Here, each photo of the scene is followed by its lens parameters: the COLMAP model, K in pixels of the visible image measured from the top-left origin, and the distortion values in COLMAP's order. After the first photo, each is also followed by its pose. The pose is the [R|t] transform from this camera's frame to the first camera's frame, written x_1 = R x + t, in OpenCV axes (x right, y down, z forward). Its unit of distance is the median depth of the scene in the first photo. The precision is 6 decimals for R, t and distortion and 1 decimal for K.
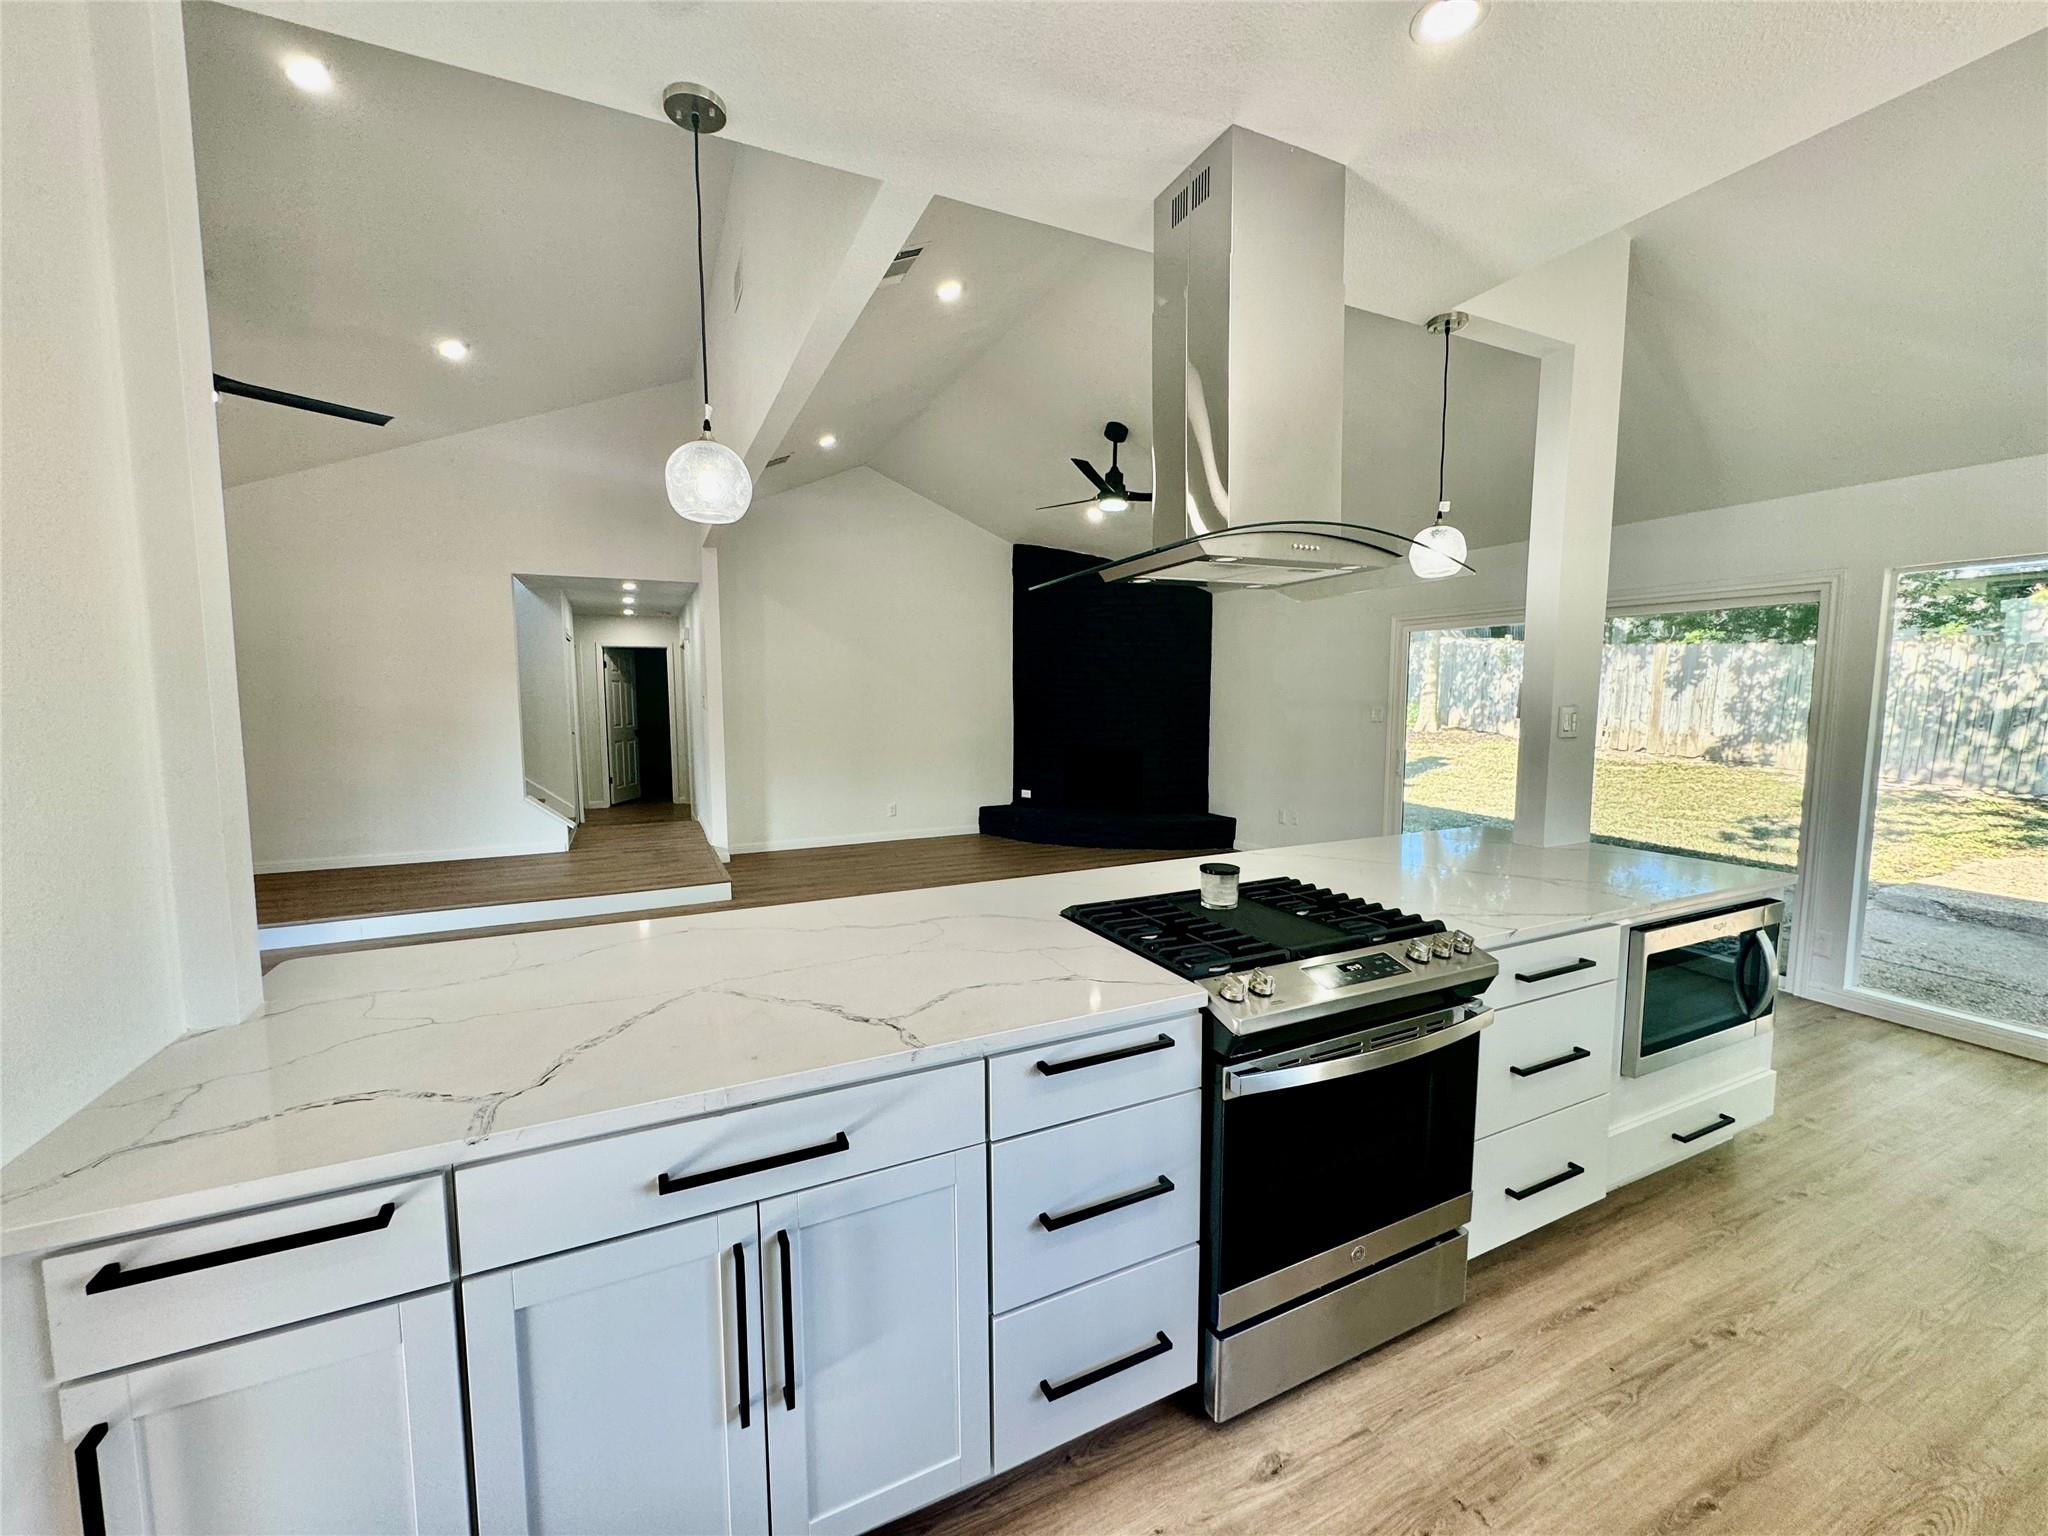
lens RADIAL K [[816.3, 0, 1029.4], [0, 816.3, 769.5], [0, 0, 1]] dist [-0.001750, 0.000206]
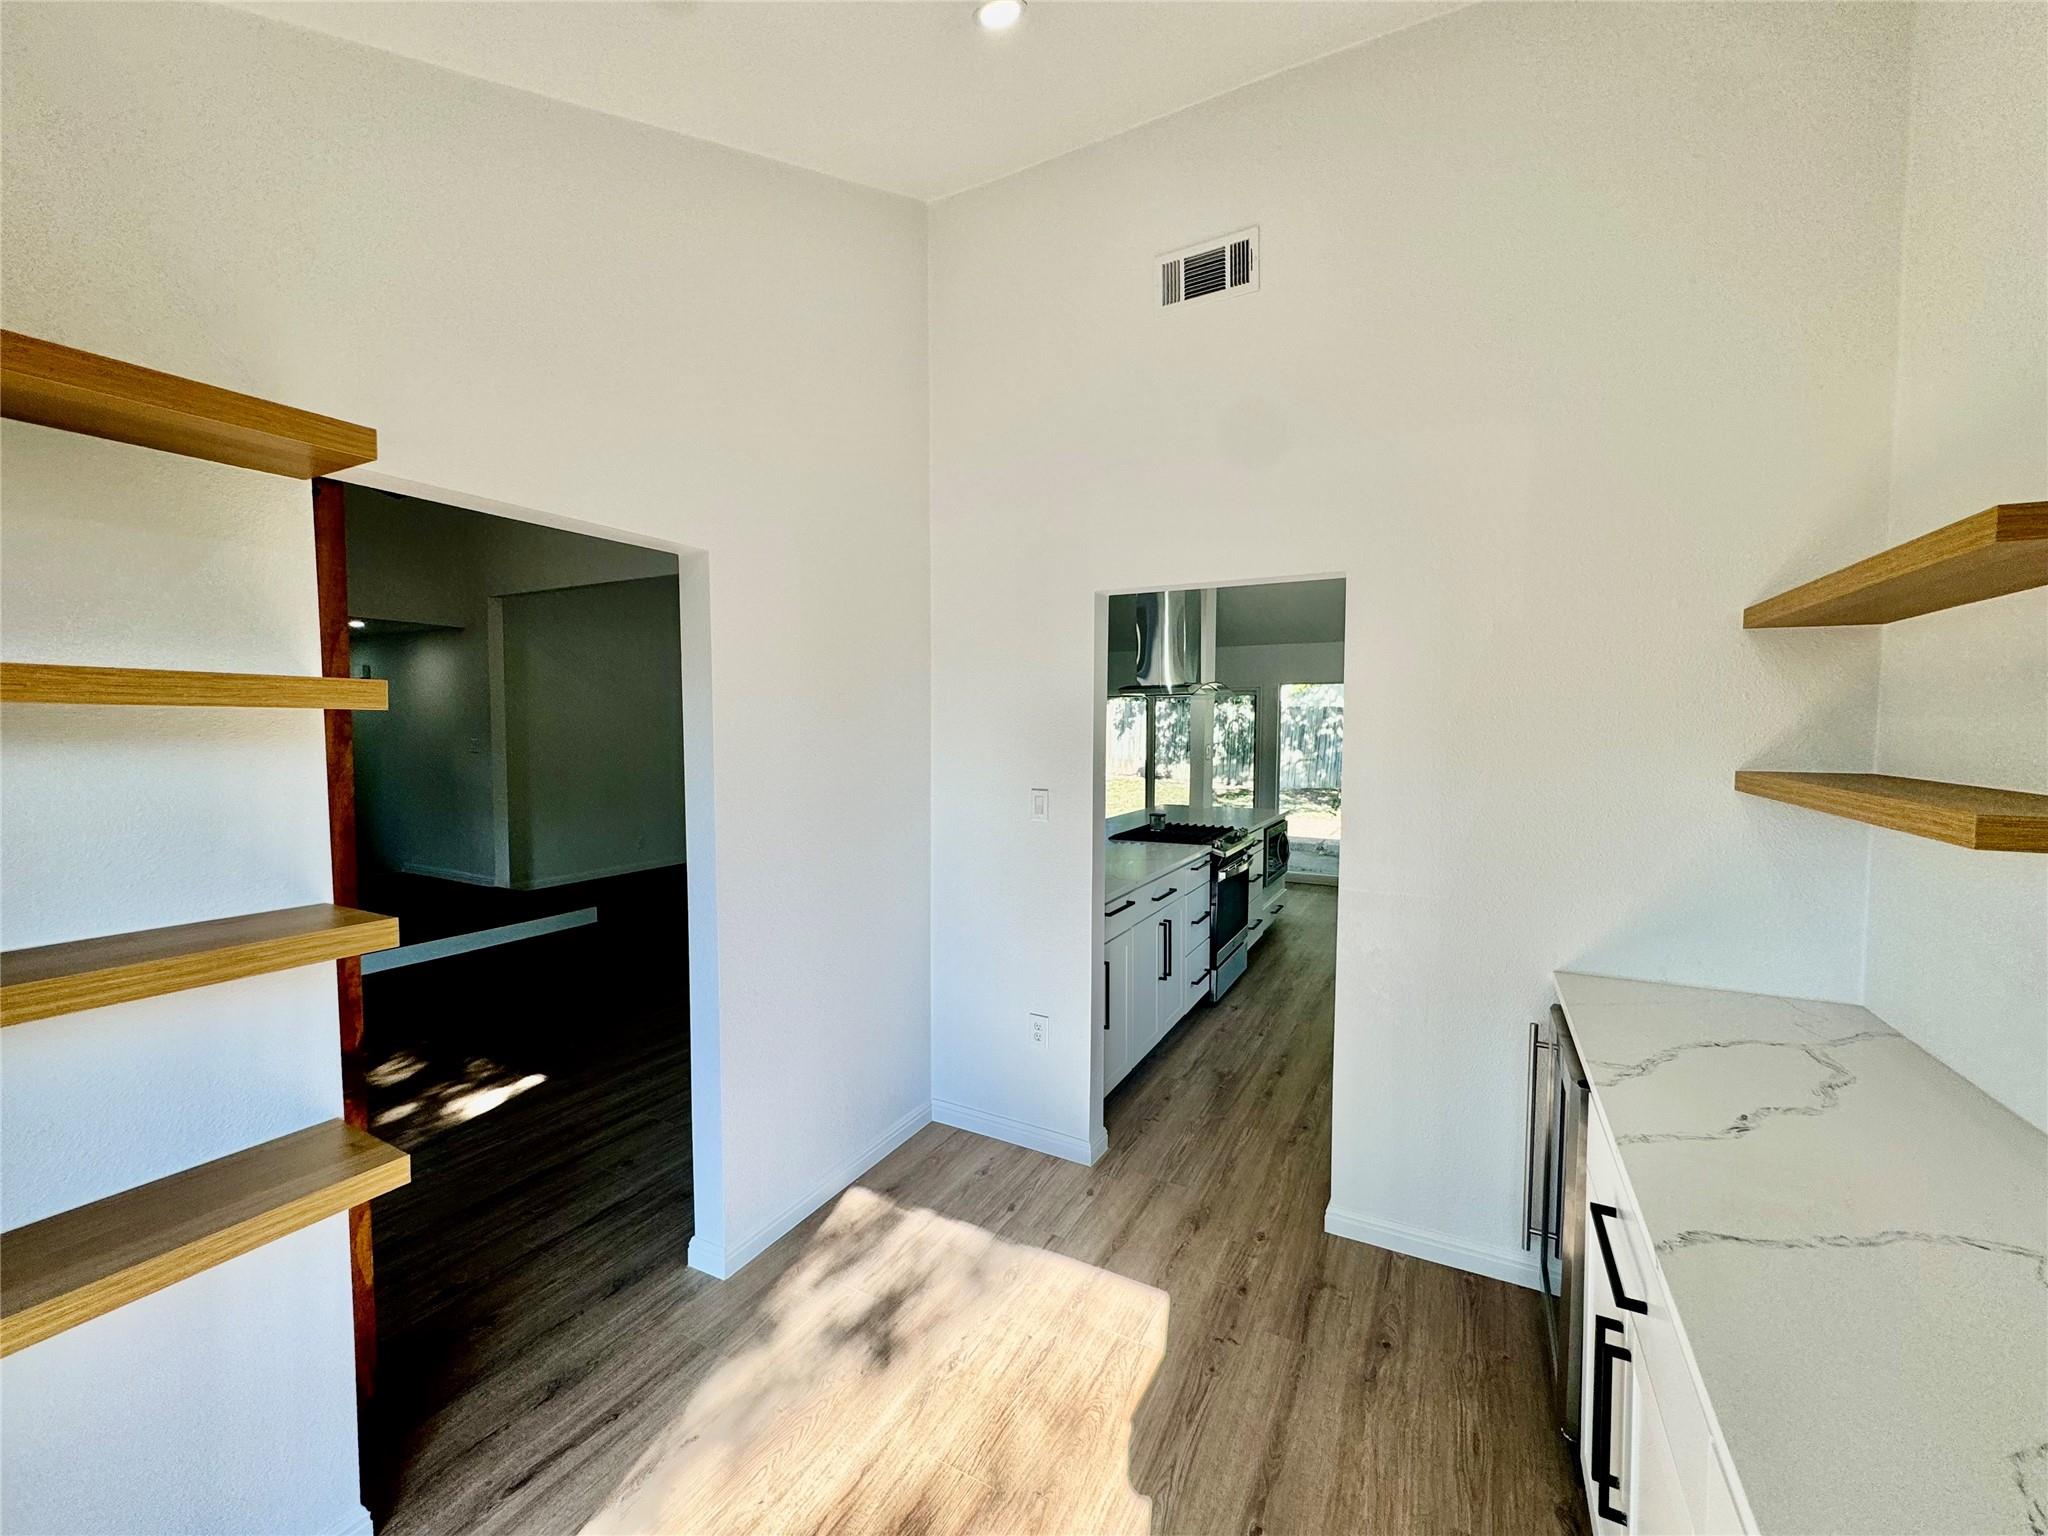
lens RADIAL K [[816.3, 0, 1045.5], [0, 816.3, 762.4], [0, 0, 1]] dist [-0.001750, 0.000206]
pose [[0.795933, -0.027018, 0.604782, -0.420147], [0.058728, 0.997738, -0.032717, 0.003255], [-0.602530, 0.061559, 0.795719, -0.206692]]
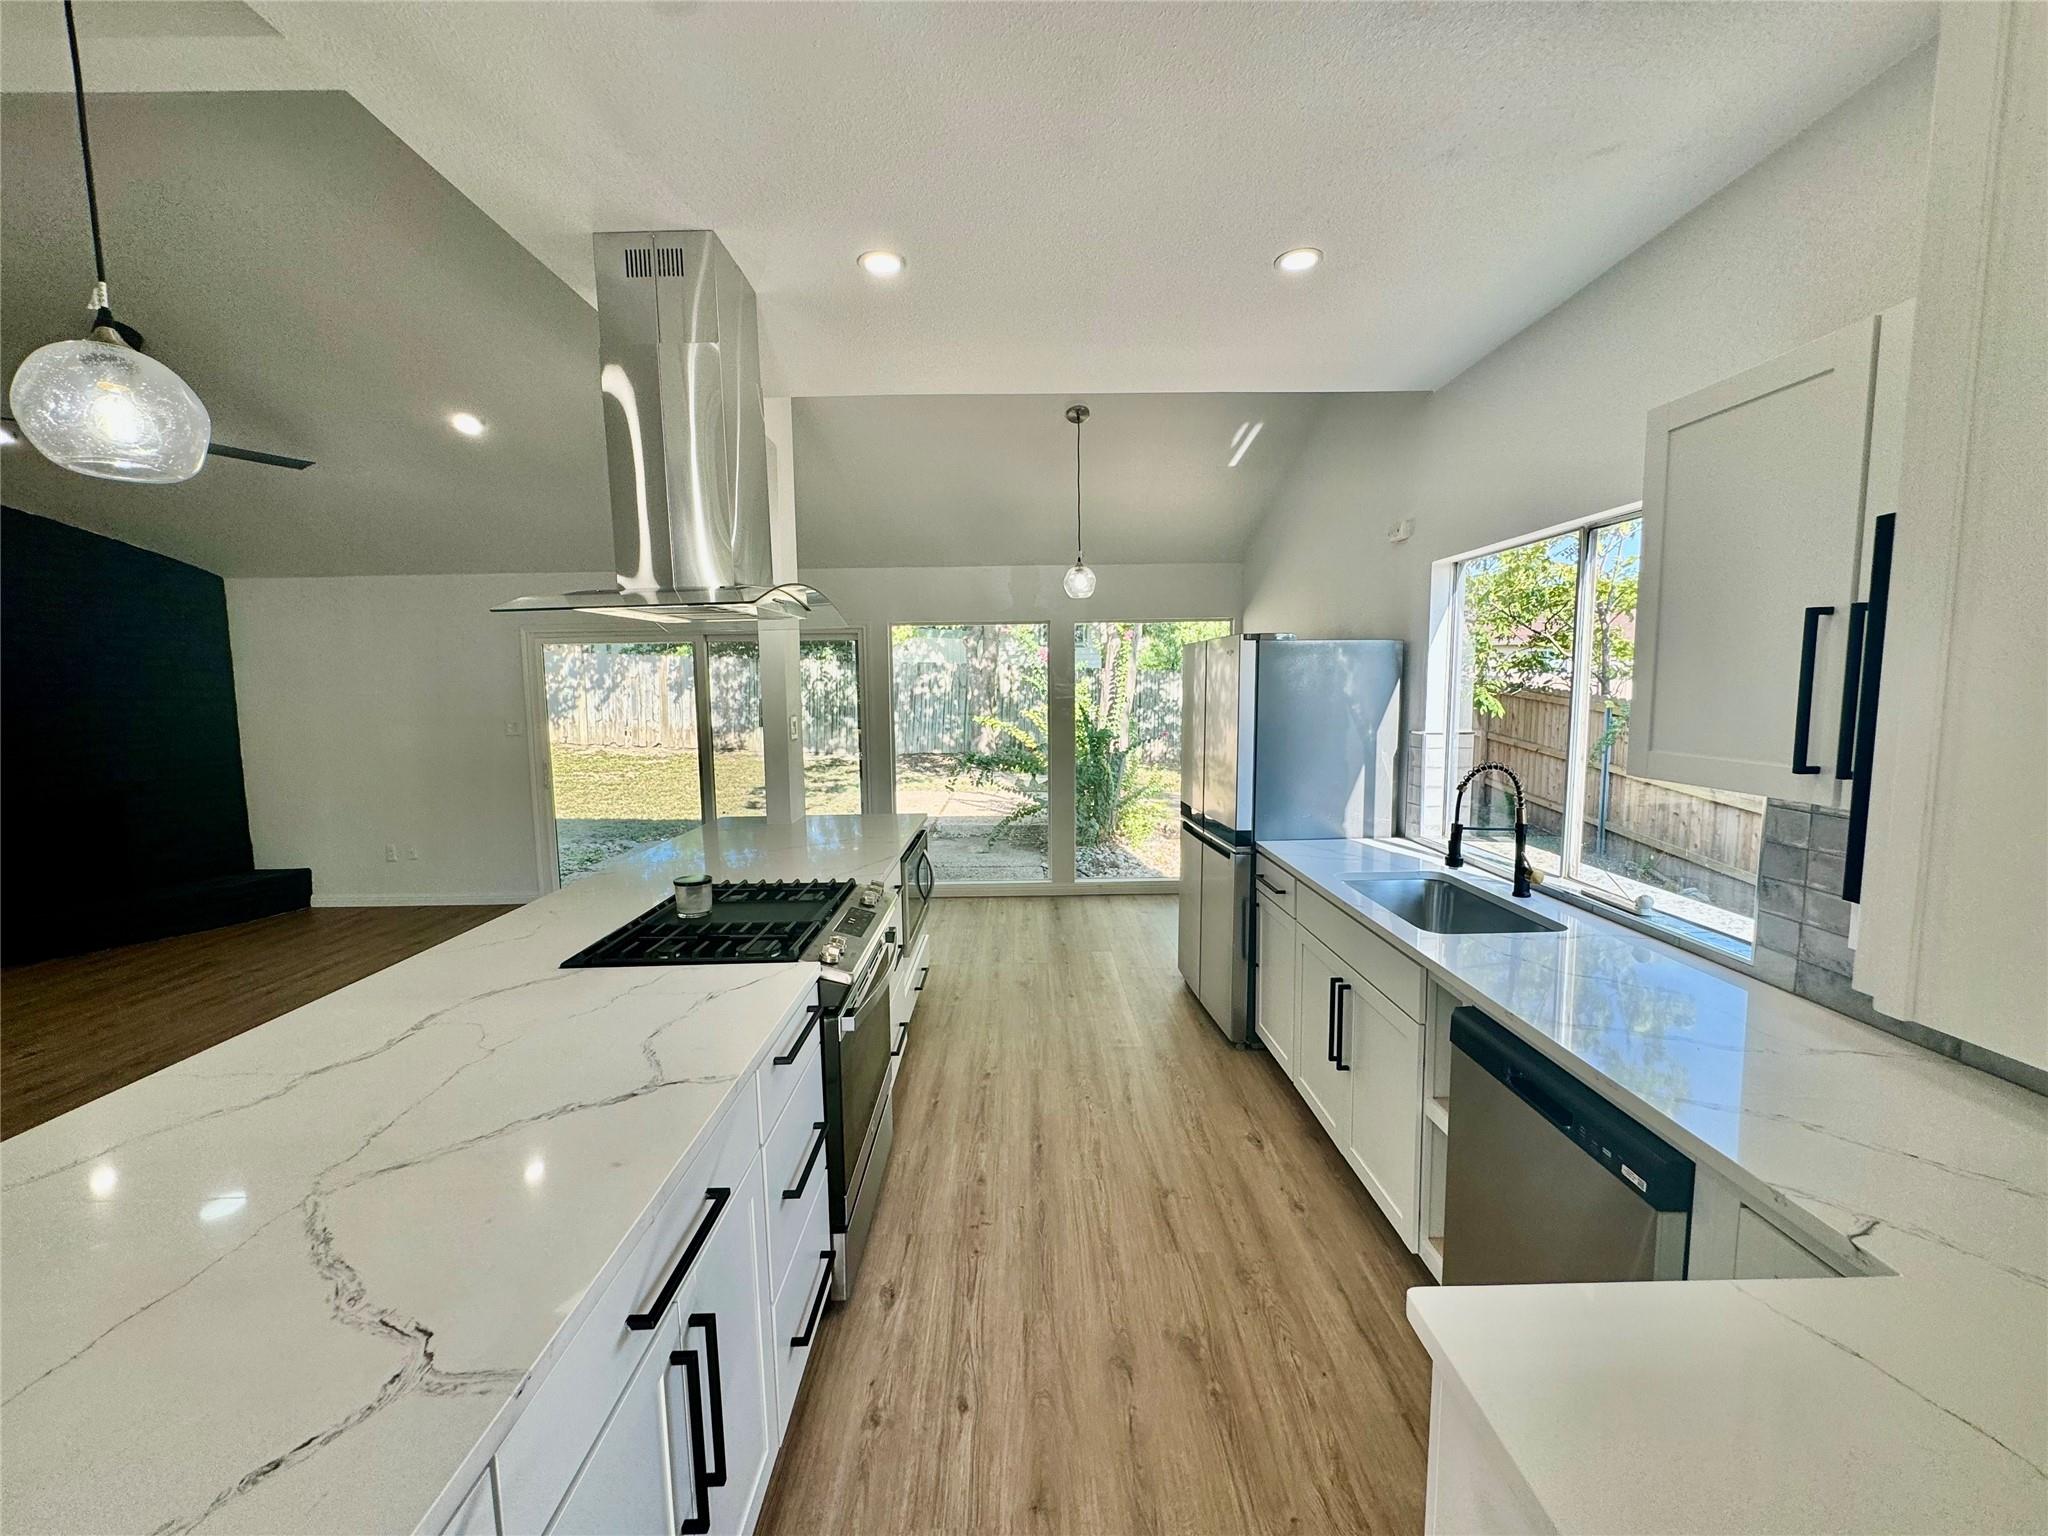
lens RADIAL K [[816.3, 0, 1025.7], [0, 816.3, 772.3], [0, 0, 1]] dist [-0.001750, 0.000206]
pose [[0.427255, -0.103246, 0.898217, -0.151370], [0.102982, 0.992550, 0.065103, -0.013027], [-0.898247, 0.064684, 0.434704, 0.033165]]
